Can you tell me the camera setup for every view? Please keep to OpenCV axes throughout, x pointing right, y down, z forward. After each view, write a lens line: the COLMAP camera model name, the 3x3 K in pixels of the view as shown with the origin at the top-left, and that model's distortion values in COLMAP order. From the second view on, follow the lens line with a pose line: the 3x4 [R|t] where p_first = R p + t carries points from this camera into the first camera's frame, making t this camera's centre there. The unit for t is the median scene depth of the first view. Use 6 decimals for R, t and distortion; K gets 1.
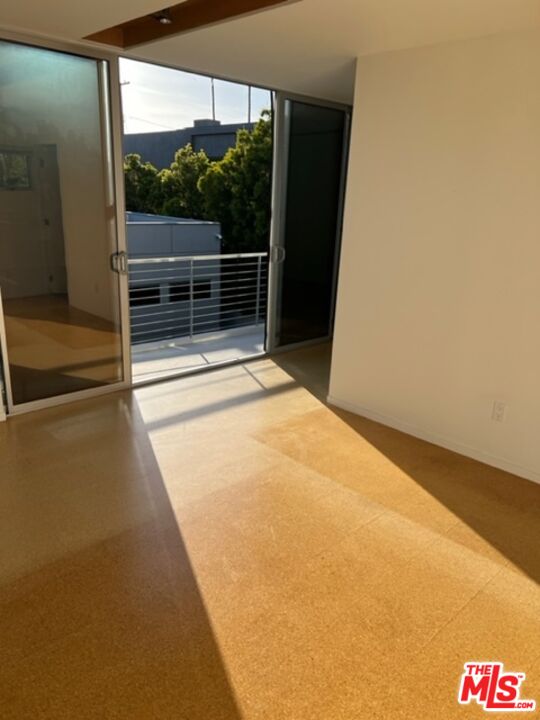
lens RADIAL K [[544.8, 0, 266.4], [0, 544.8, 359.1], [0, 0, 1]] dist [0.022695, -0.000806]
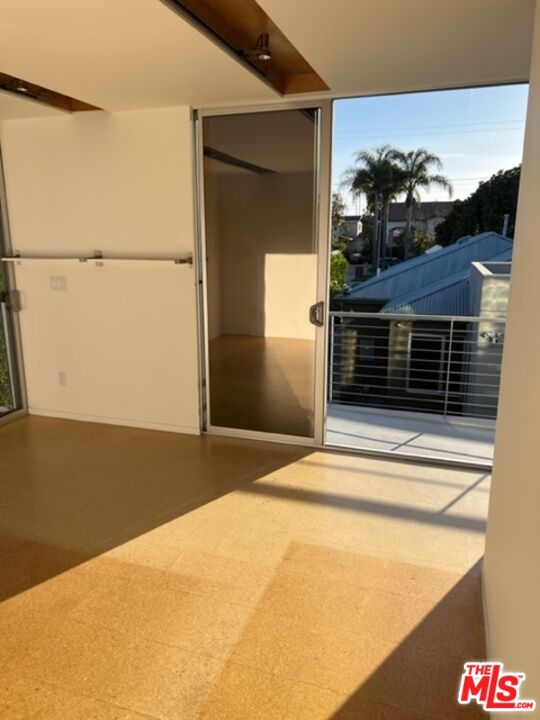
lens RADIAL K [[544.8, 0, 267.7], [0, 544.8, 361.5], [0, 0, 1]] dist [0.022695, -0.000806]
pose [[0.446093, 0.173209, -0.878066, 0.527043], [-0.234097, 0.969520, 0.072319, -0.143624], [0.863829, 0.173292, 0.473043, 0.492595]]
